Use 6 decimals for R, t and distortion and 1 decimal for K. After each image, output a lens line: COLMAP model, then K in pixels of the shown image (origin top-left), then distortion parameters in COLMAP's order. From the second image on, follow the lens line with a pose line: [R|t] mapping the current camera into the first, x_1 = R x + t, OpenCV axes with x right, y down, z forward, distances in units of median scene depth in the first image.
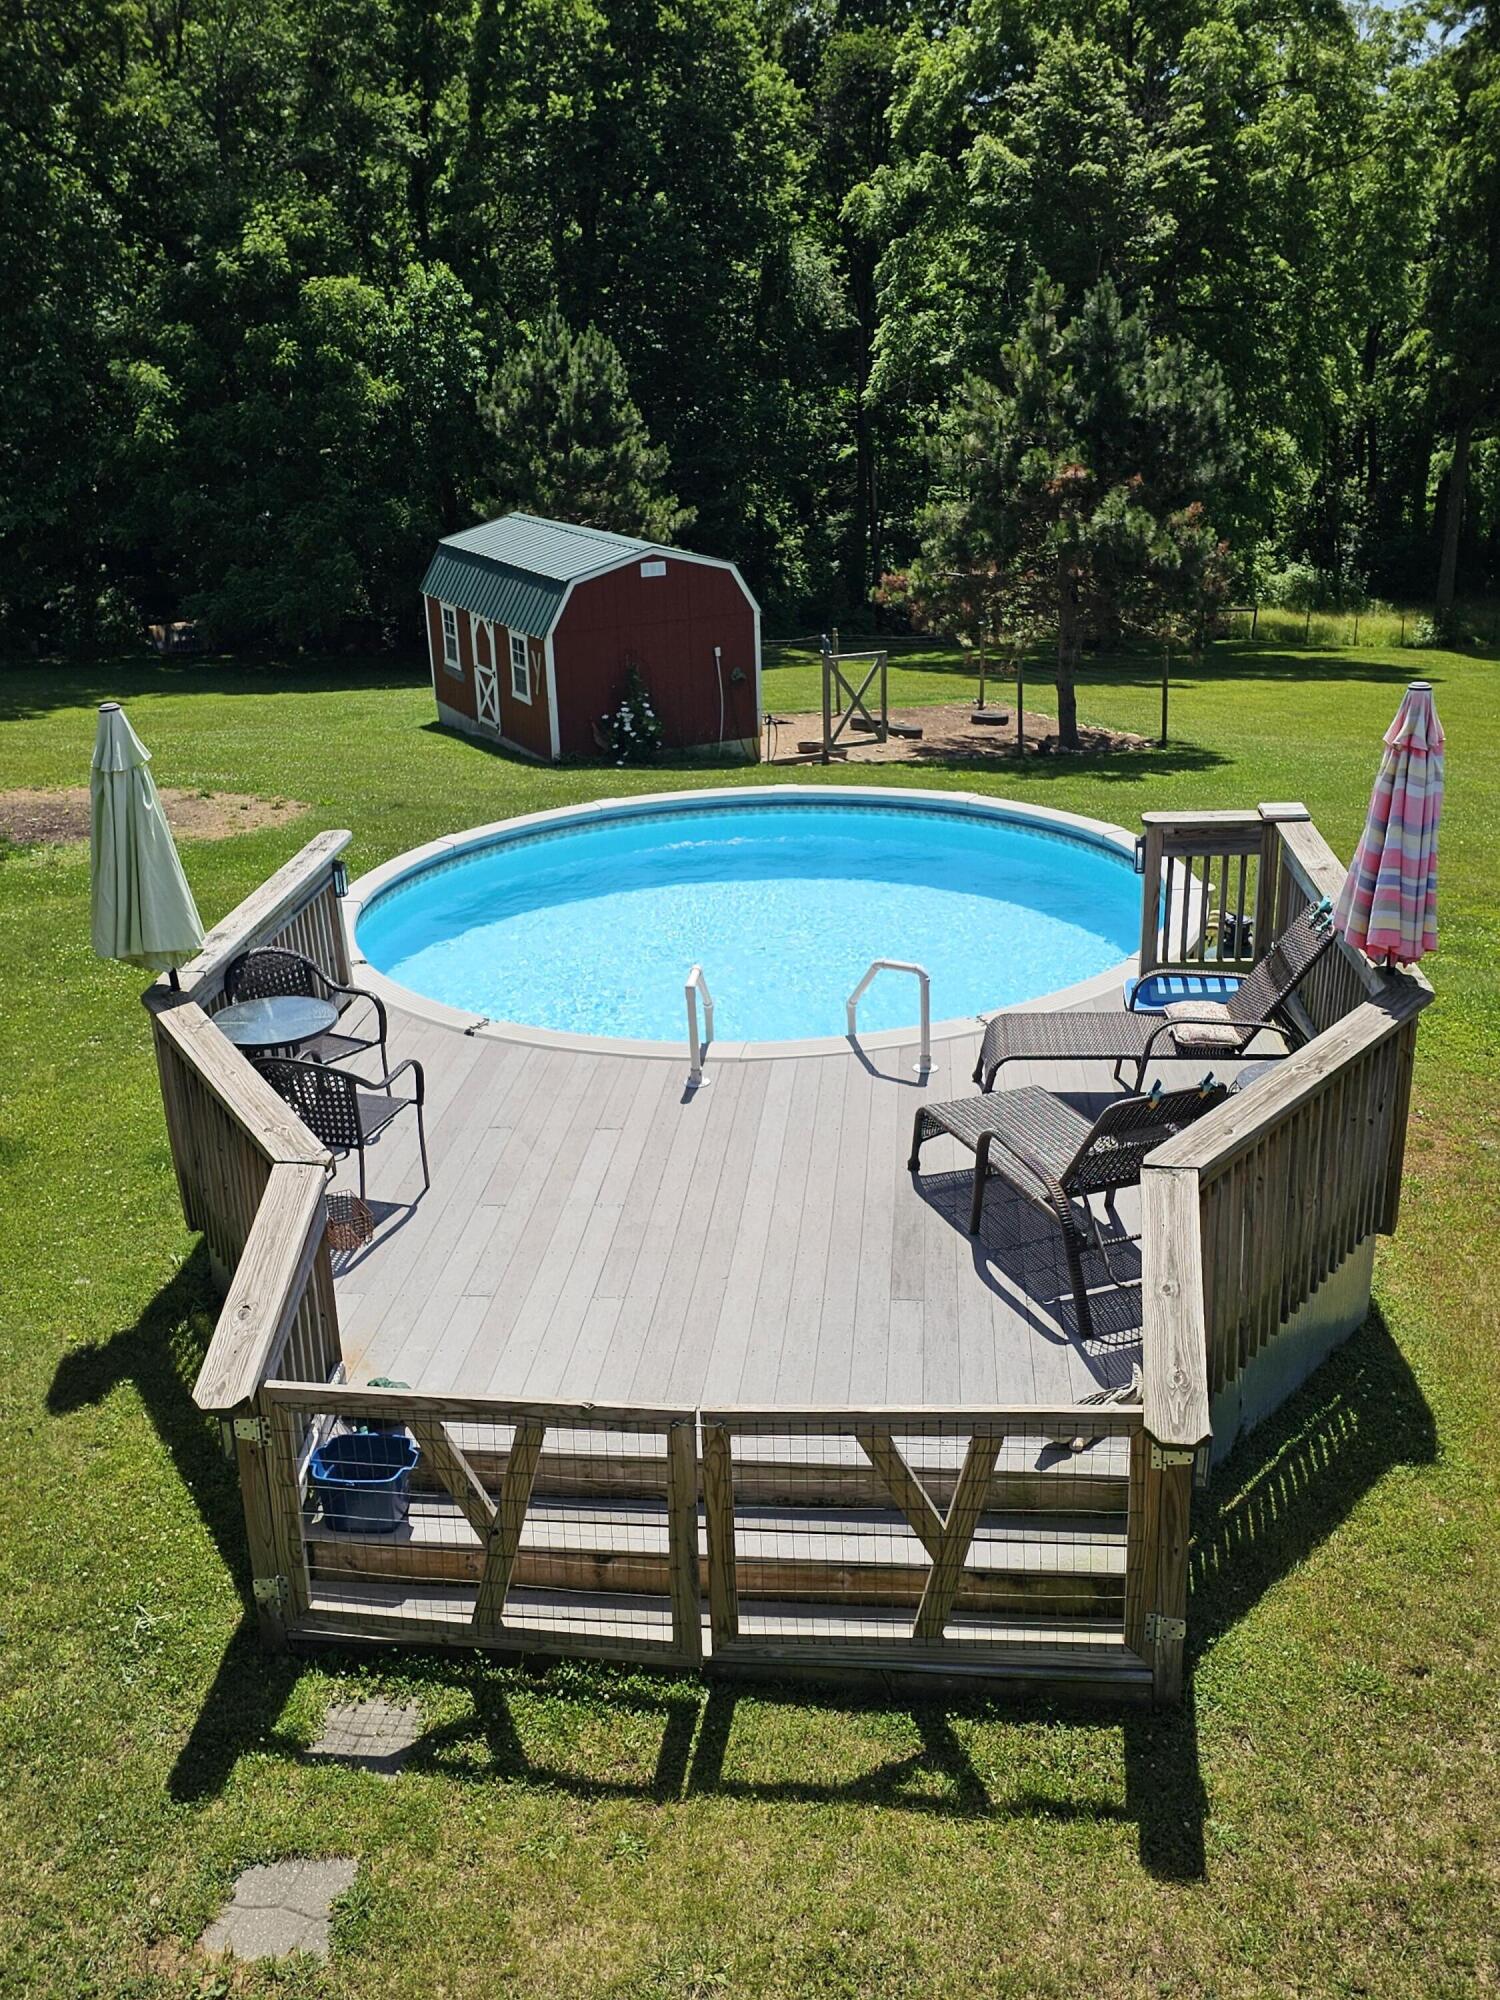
lens RADIAL K [[1751.8, 0, 750.0], [0, 1751.8, 1000.0], [0, 0, 1]] dist [0.068158, -0.160961]
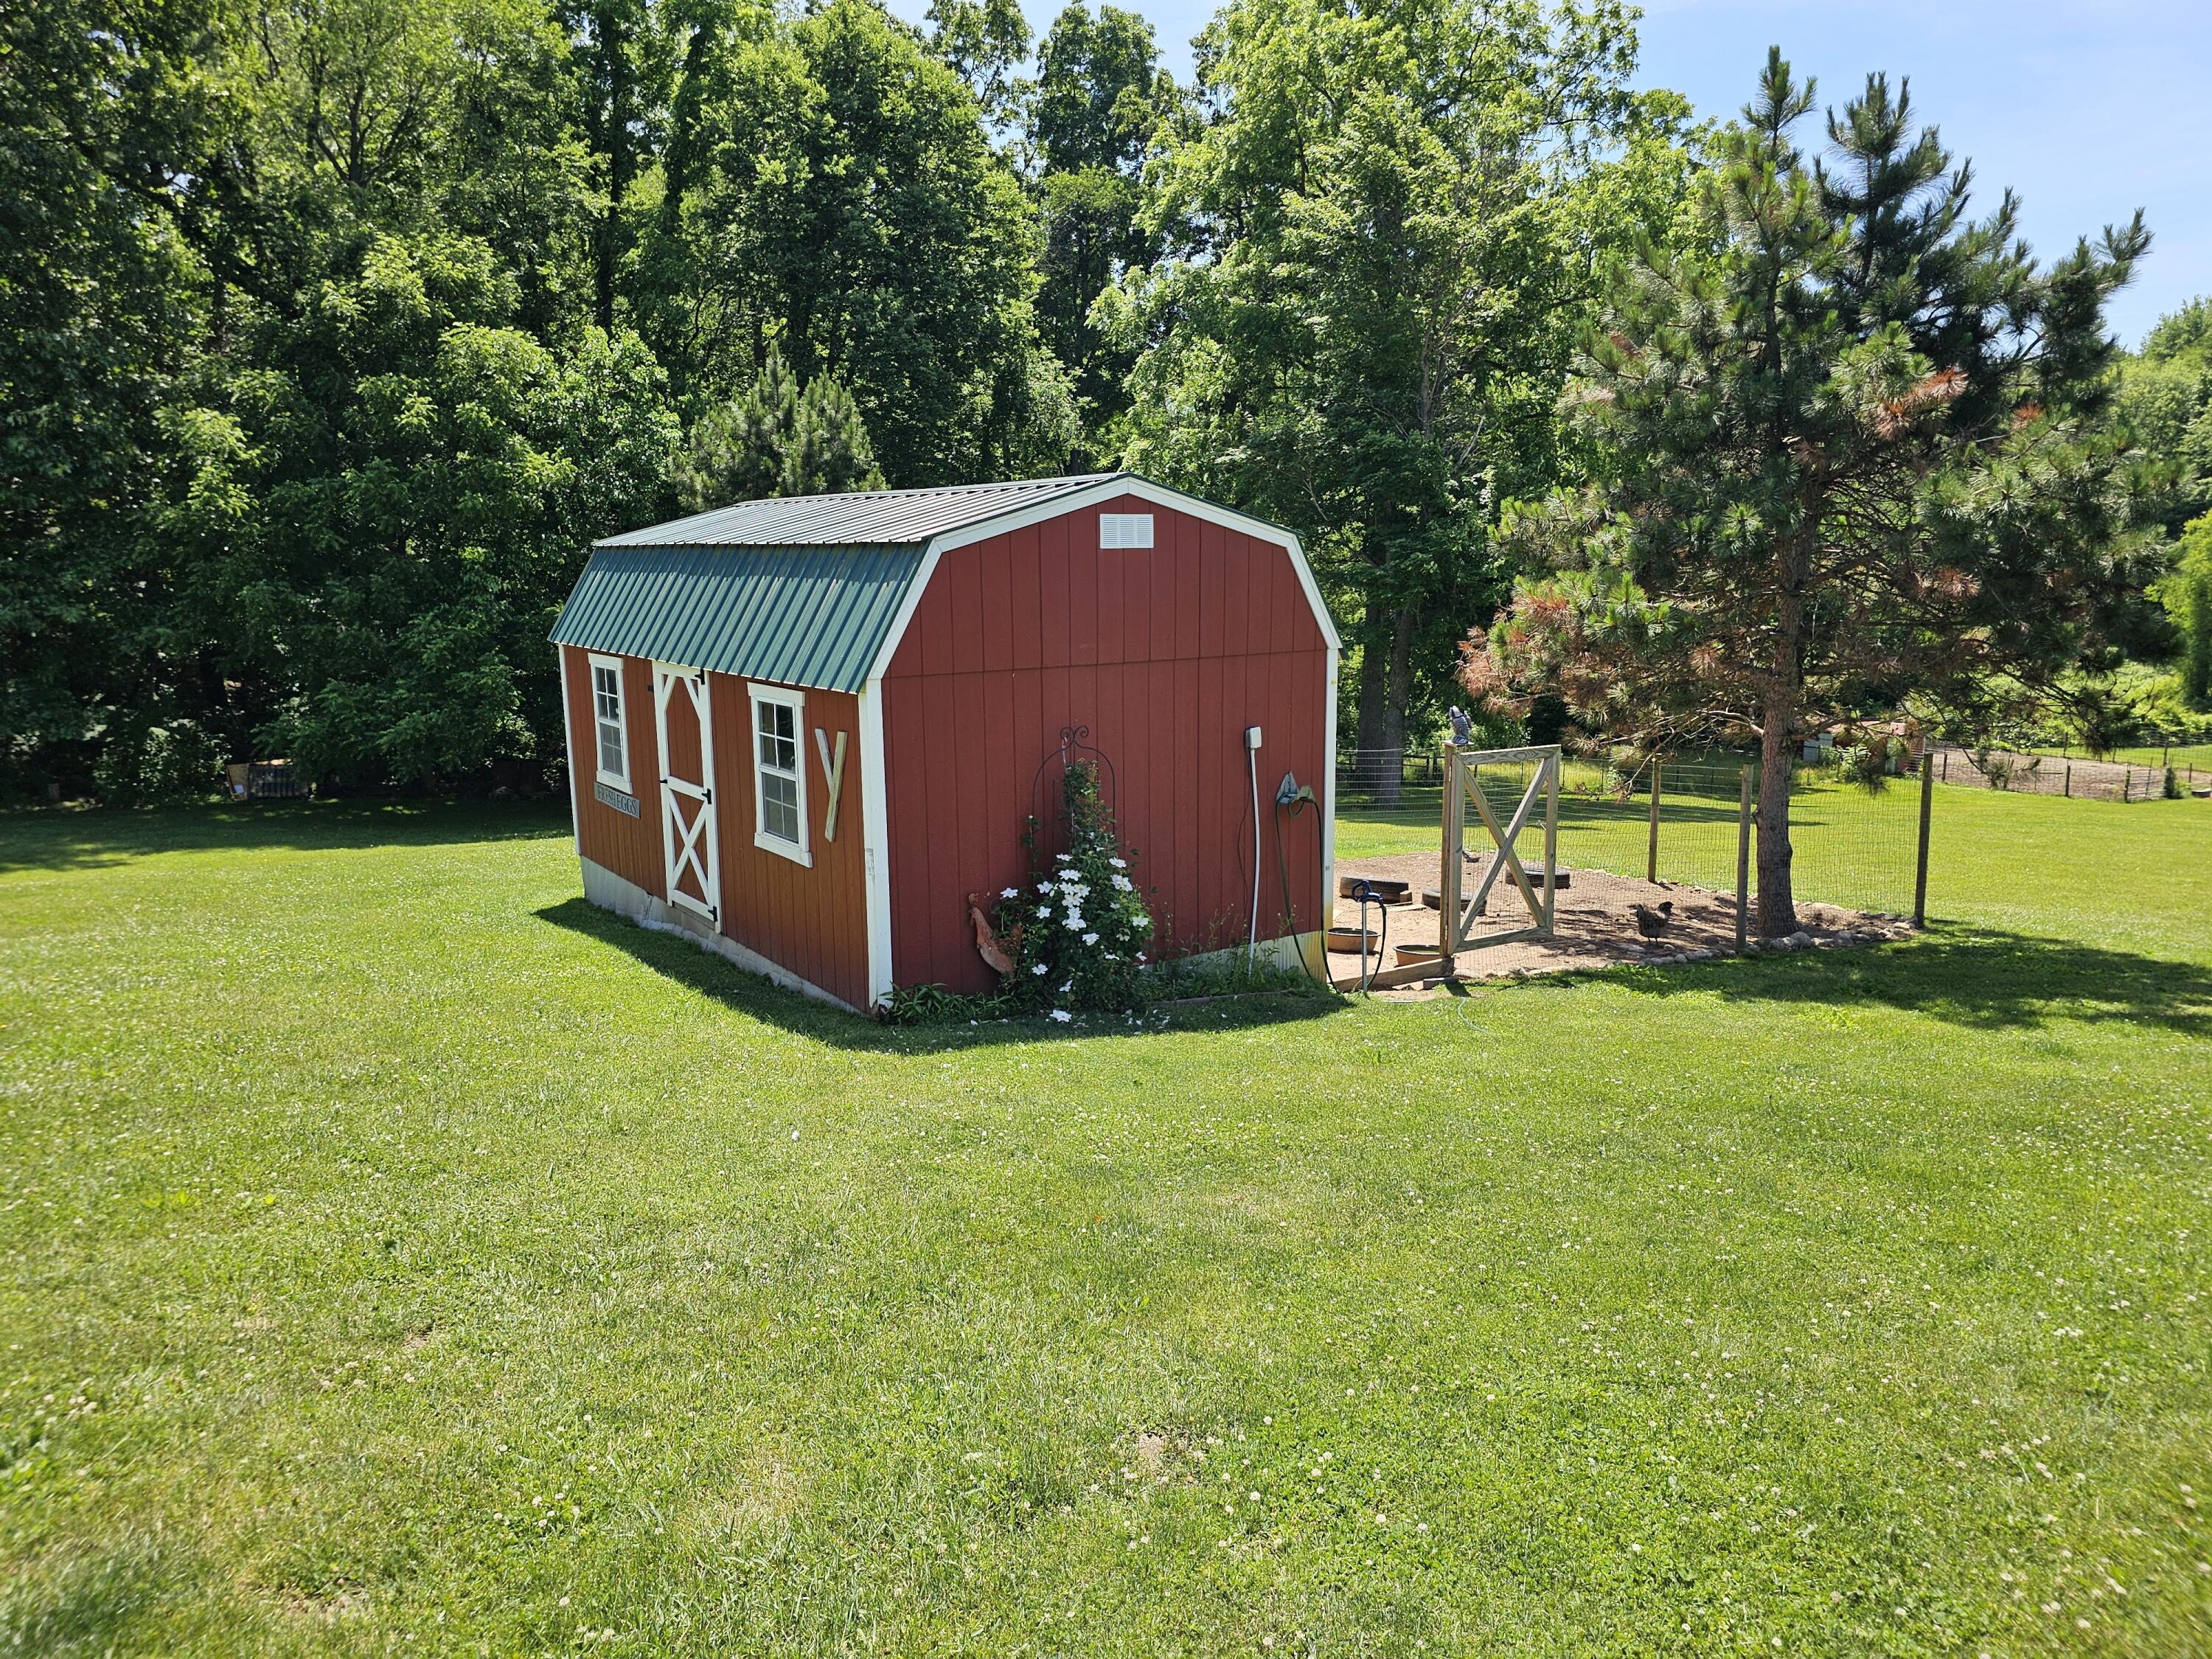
lens RADIAL K [[1442.3, 0, 1106.0], [0, 1442.3, 829.5], [0, 0, 1]] dist [0.002570, 0.000997]
pose [[0.989073, -0.011460, 0.146982, -0.062891], [0.037413, 0.983847, -0.175056, -0.069427], [-0.142602, 0.178642, 0.973525, 0.399799]]
